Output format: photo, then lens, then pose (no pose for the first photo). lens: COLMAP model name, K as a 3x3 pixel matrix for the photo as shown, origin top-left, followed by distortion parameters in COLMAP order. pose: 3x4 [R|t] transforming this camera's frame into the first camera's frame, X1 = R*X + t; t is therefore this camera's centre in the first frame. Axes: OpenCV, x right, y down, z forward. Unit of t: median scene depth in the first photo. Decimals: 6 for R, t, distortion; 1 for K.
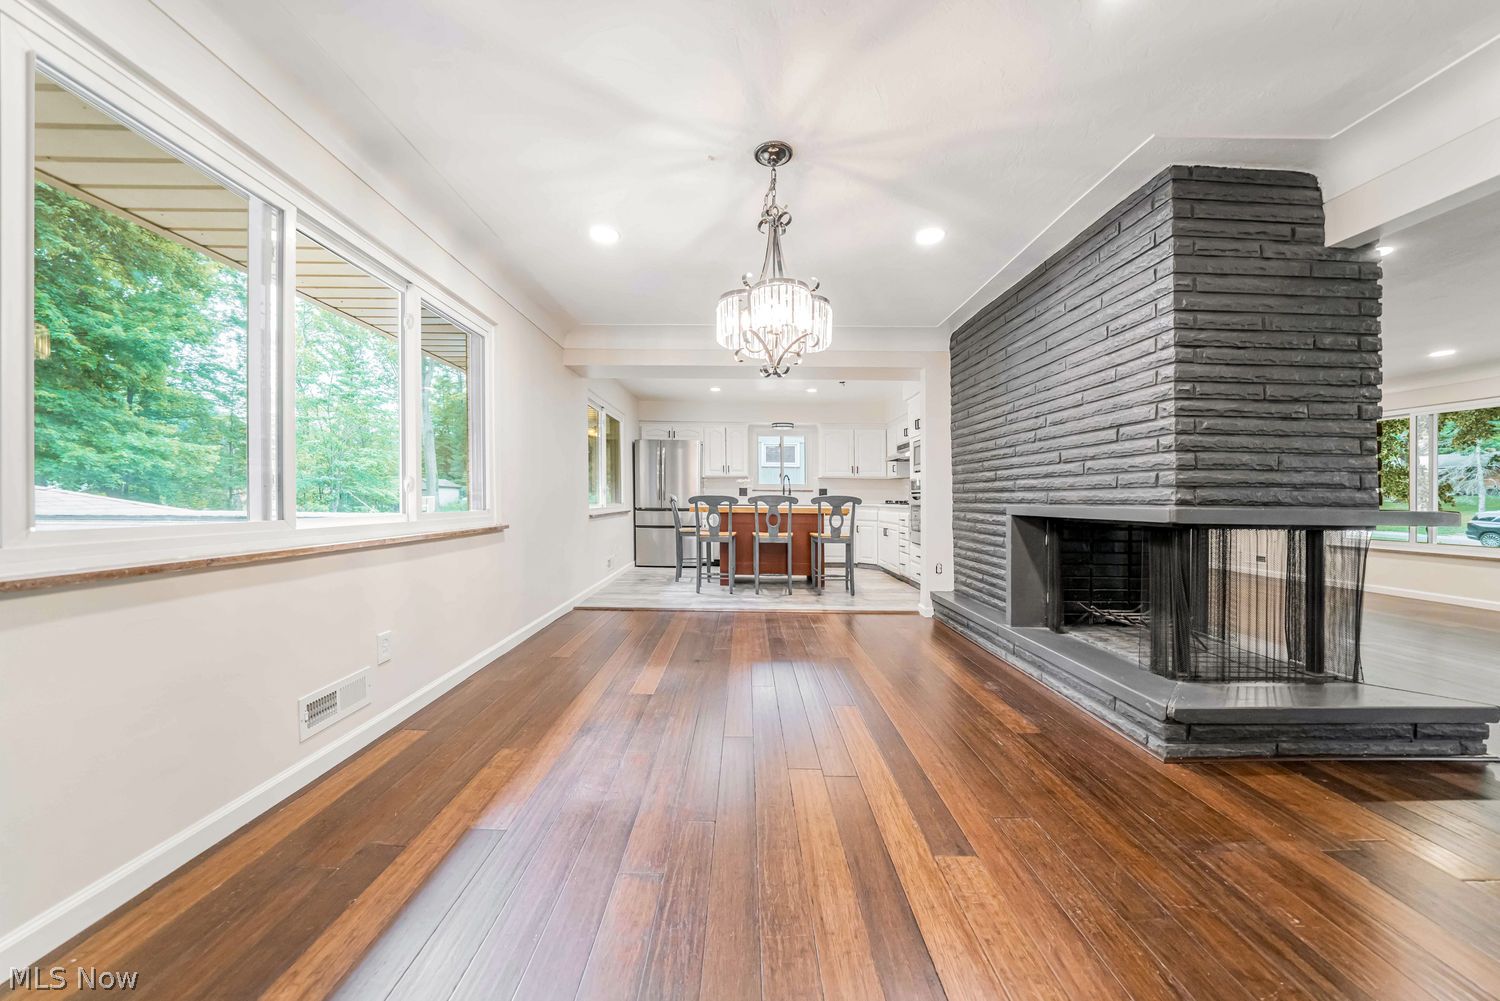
lens RADIAL K [[519.2, 0, 749.9], [0, 519.2, 495.1], [0, 0, 1]] dist [-0.018571, 0.000061]
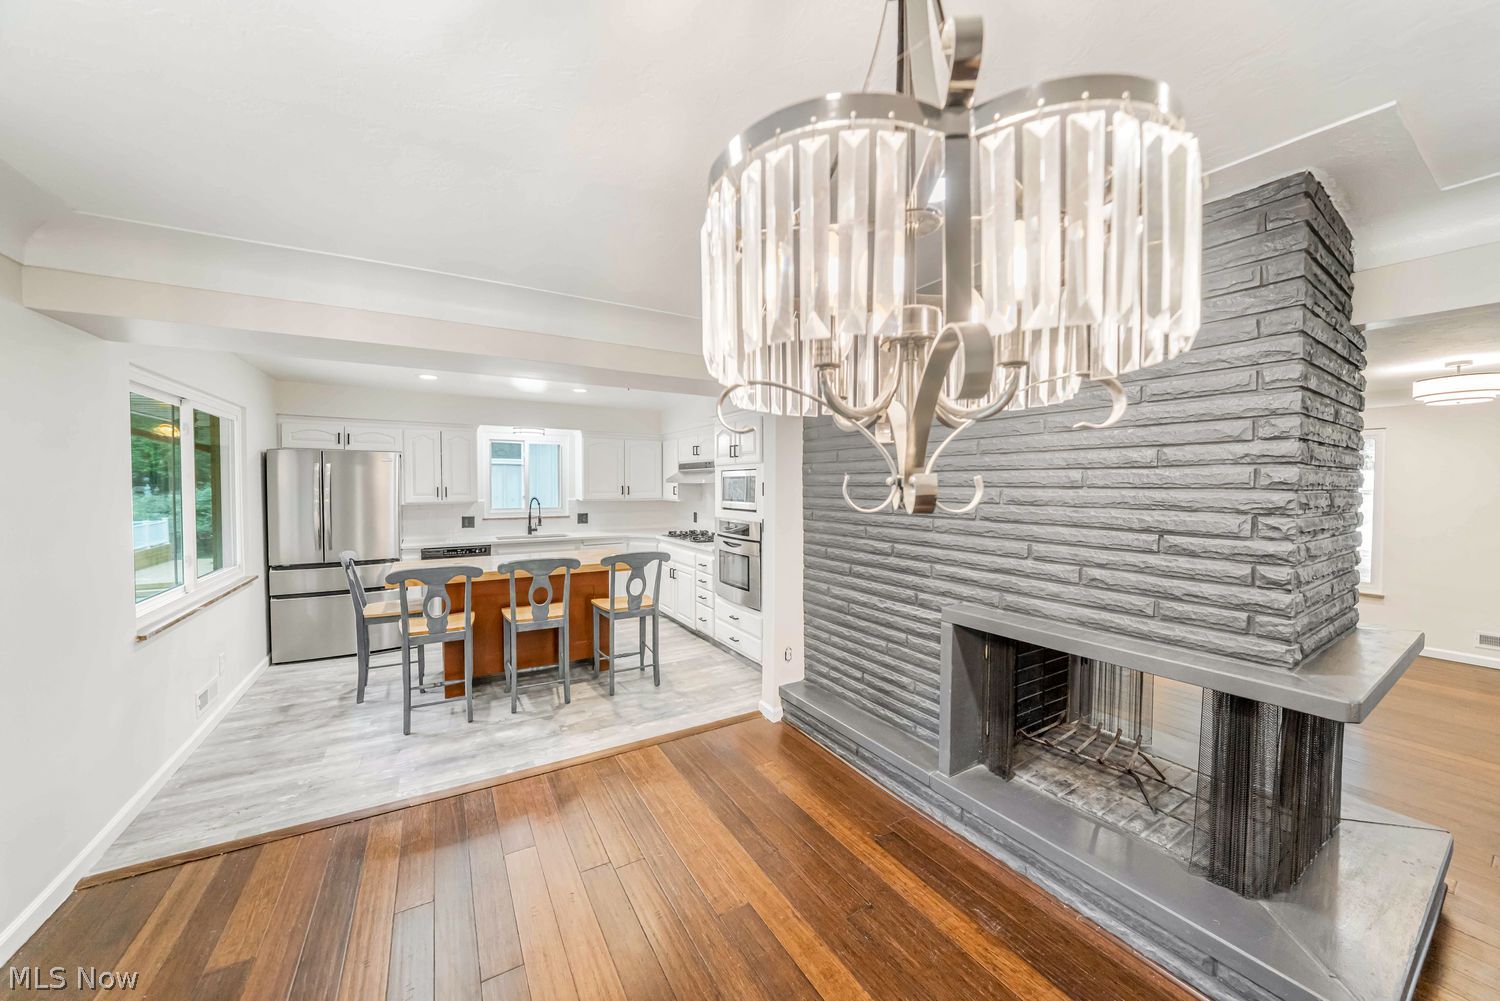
lens RADIAL K [[522.2, 0, 740.9], [0, 522.2, 482.9], [0, 0, 1]] dist [-0.019154, 0.000384]
pose [[0.868580, -0.003617, 0.495535, -0.103061], [0.000996, 0.999984, 0.005552, -0.160949], [-0.495548, -0.004329, 0.868570, 0.528481]]
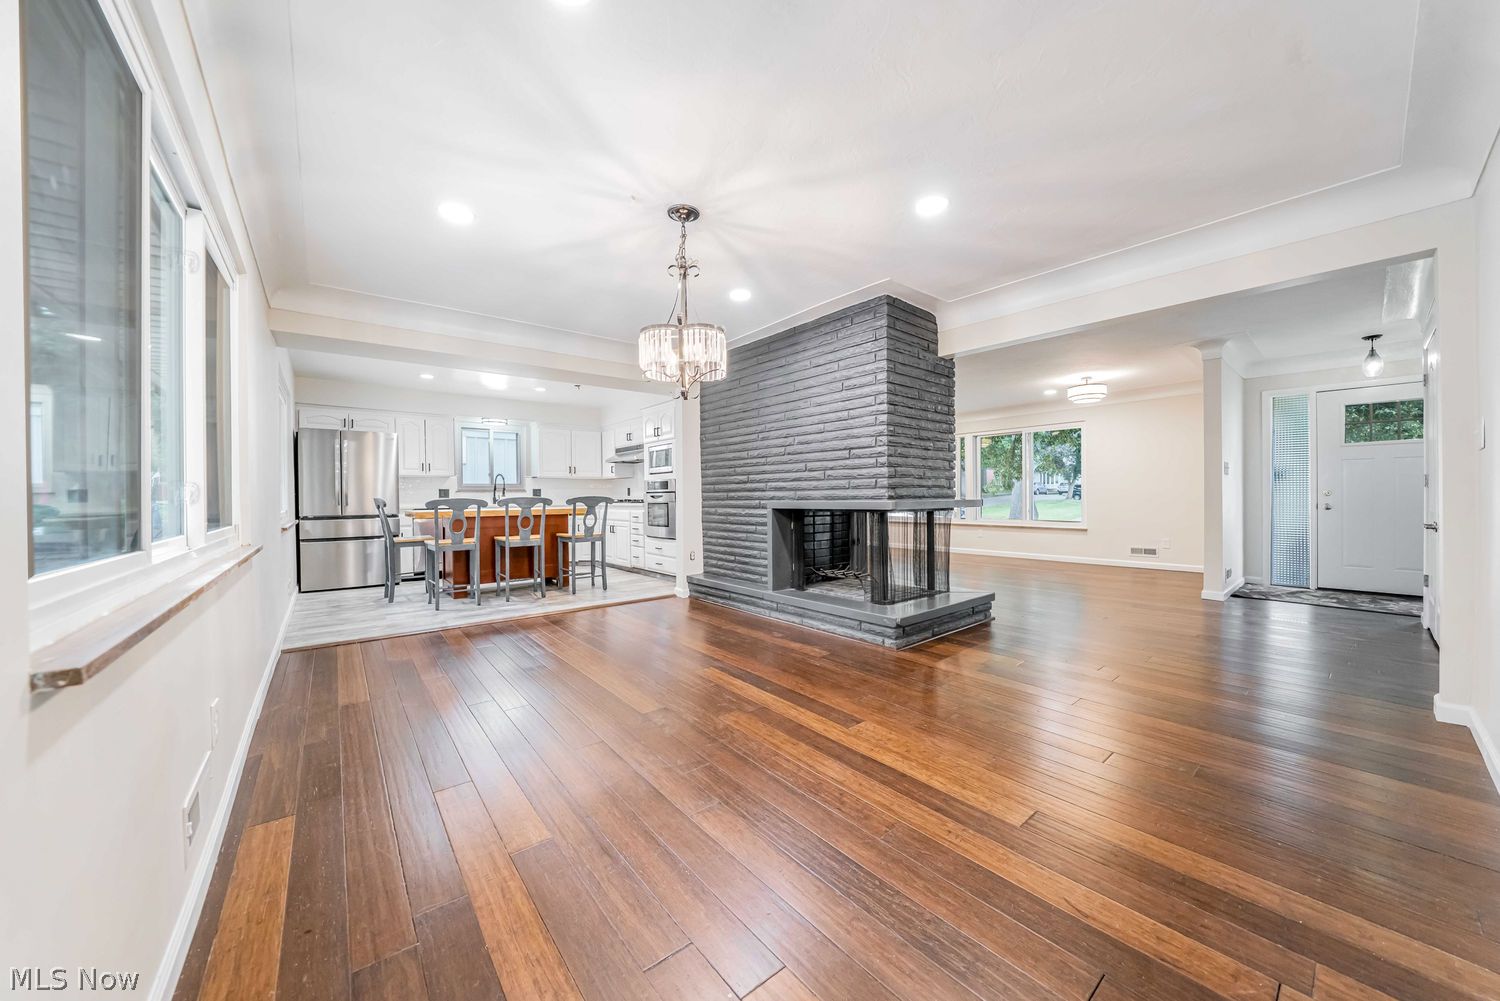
lens RADIAL K [[510.8, 0, 755.3], [0, 510.8, 491.7], [0, 0, 1]] dist [-0.017316, 0.000103]
pose [[0.776558, -0.012512, 0.629922, -0.372546], [0.014039, 0.999898, 0.002554, -0.009734], [-0.629890, 0.006860, 0.776654, -0.010444]]
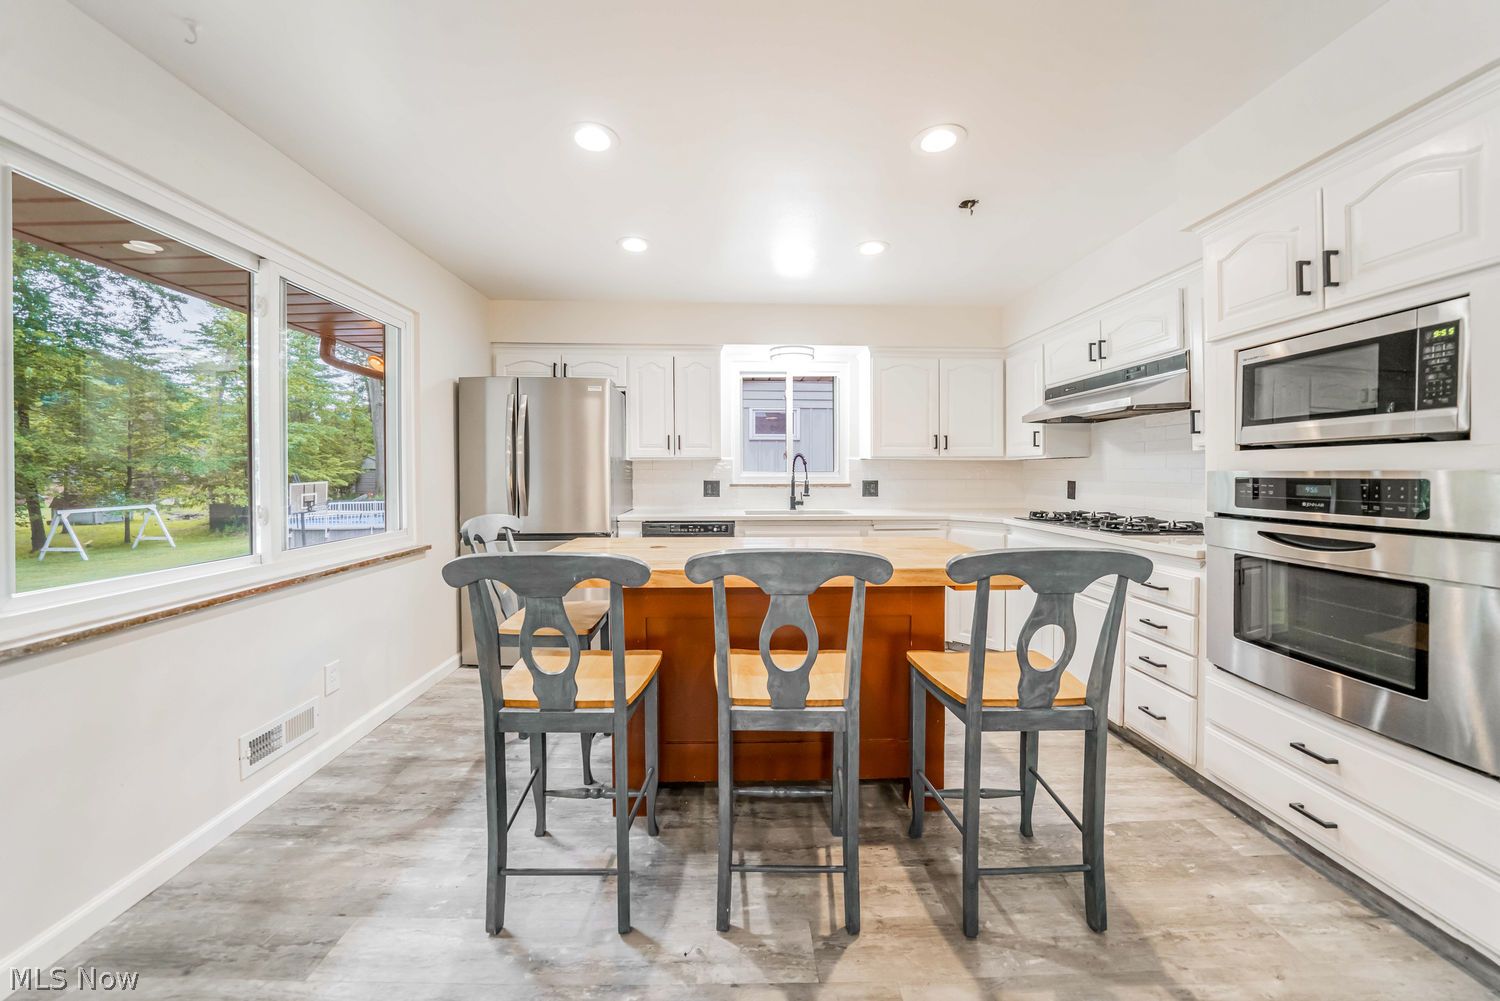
lens RADIAL K [[522.2, 0, 740.9], [0, 522.2, 482.9], [0, 0, 1]] dist [-0.019154, 0.000384]
pose [[0.999975, -0.006107, 0.003546, 0.035534], [0.006024, 0.999720, 0.022869, -0.058540], [-0.003685, -0.022847, 0.999732, 1.278736]]
